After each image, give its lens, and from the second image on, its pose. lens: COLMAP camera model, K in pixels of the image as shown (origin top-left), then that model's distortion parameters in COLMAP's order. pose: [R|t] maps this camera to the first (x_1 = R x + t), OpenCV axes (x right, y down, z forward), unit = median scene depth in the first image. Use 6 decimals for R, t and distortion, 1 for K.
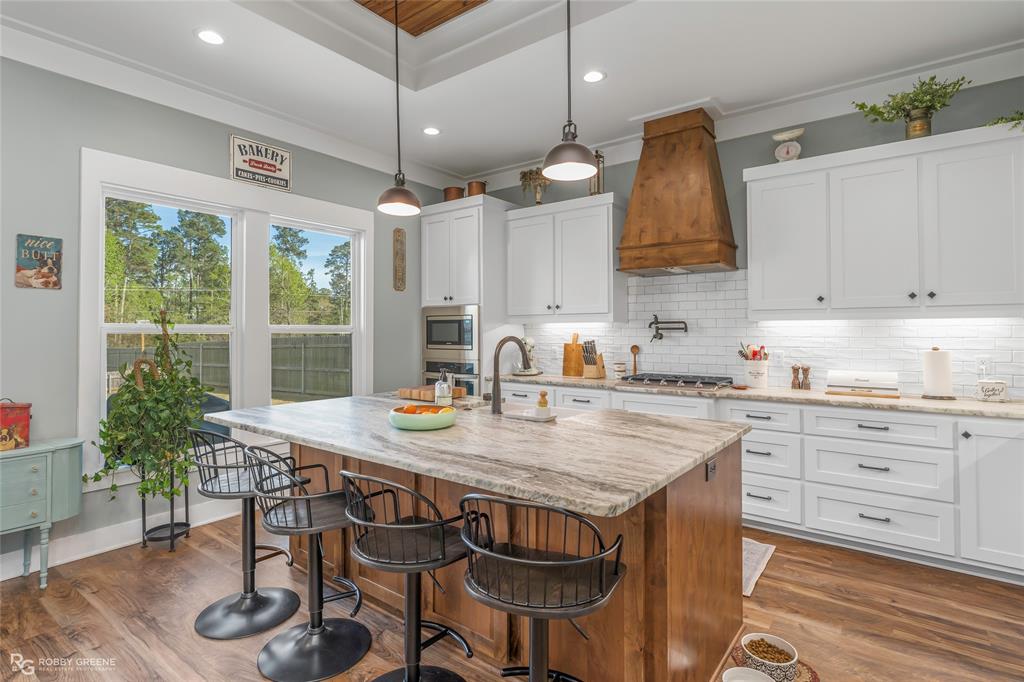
lens RADIAL K [[517.0, 0, 504.5], [0, 517.0, 323.0], [0, 0, 1]] dist [-0.013833, -0.005863]
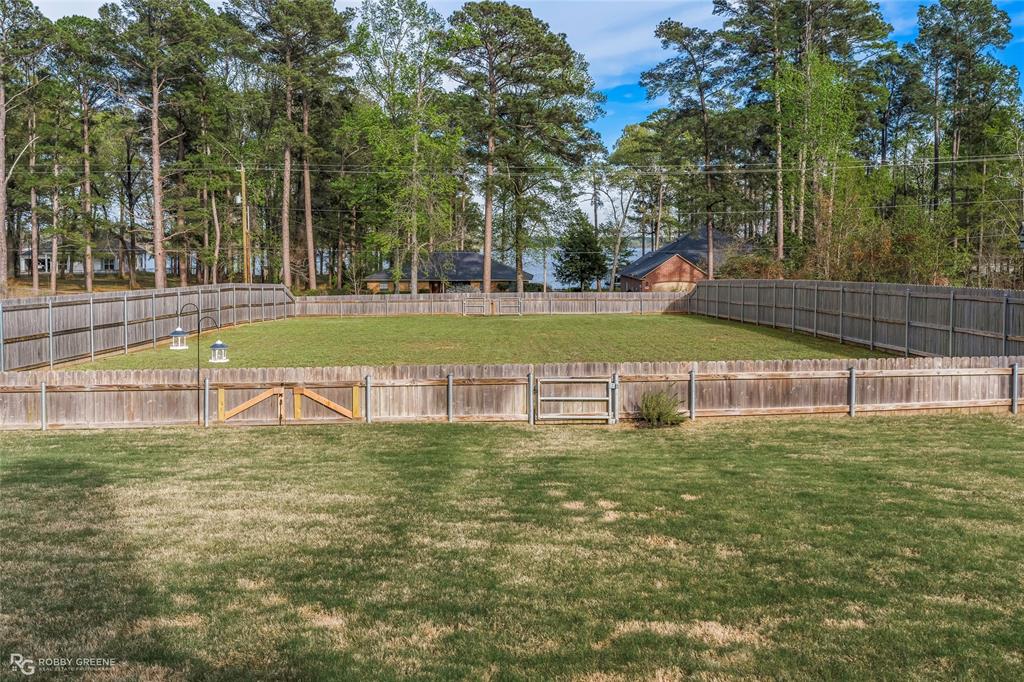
lens RADIAL K [[1012.1, 0, 513.9], [0, 1012.1, 277.4], [0, 0, 1]] dist [-0.005650, 0.000000]
pose [[0.616885, 0.026756, -0.786598, -2.055478], [0.012757, 0.998951, 0.043983, -0.013537], [0.786950, -0.037168, 0.615897, 1.204827]]
